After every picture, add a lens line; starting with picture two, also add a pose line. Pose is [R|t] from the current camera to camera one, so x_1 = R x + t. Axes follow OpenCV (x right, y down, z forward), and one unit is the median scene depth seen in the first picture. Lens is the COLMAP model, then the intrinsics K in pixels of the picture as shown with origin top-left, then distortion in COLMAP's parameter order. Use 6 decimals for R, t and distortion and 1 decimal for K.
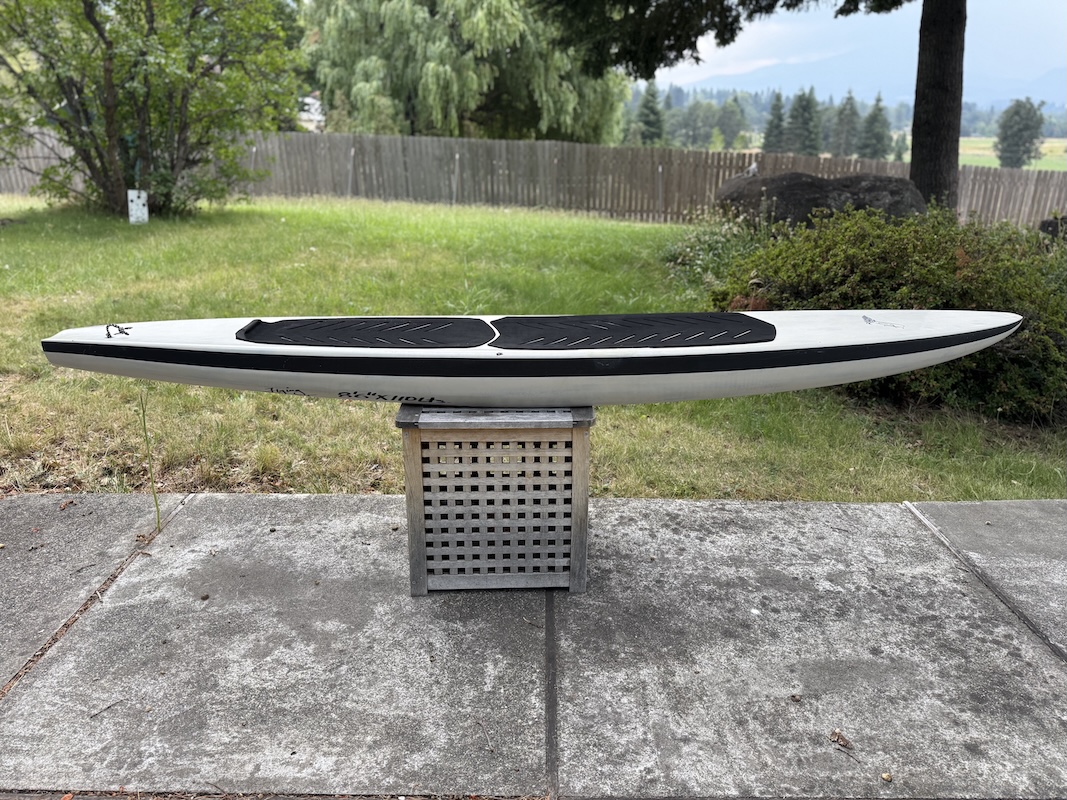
lens RADIAL K [[760.1, 0, 533.9], [0, 760.1, 399.8], [0, 0, 1]] dist [0.002445, -0.008047]
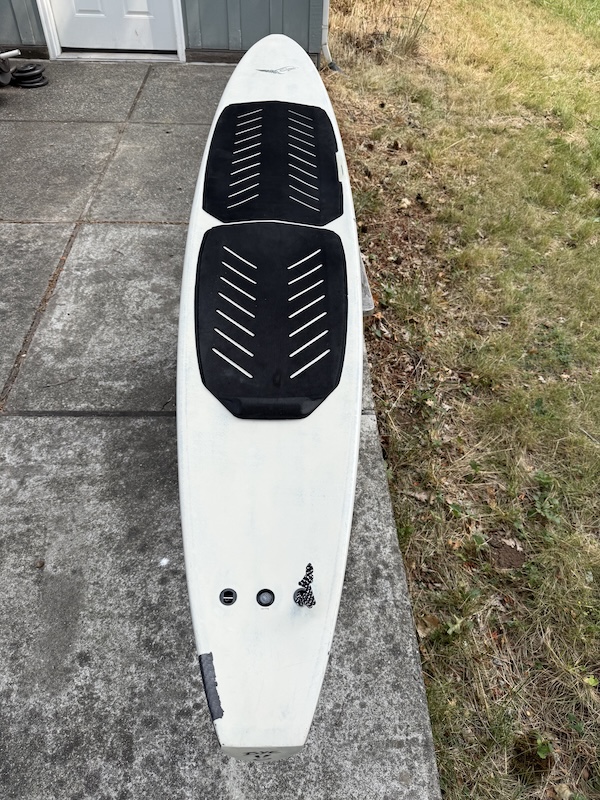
lens RADIAL K [[569.9, 0, 300.2], [0, 569.9, 402.9], [0, 0, 1]] dist [0.002445, -0.008047]
pose [[0.046602, 0.729253, -0.682655, 0.546071], [-0.367817, 0.647910, 0.667026, -0.362774], [0.928730, 0.220007, 0.298426, 0.727101]]
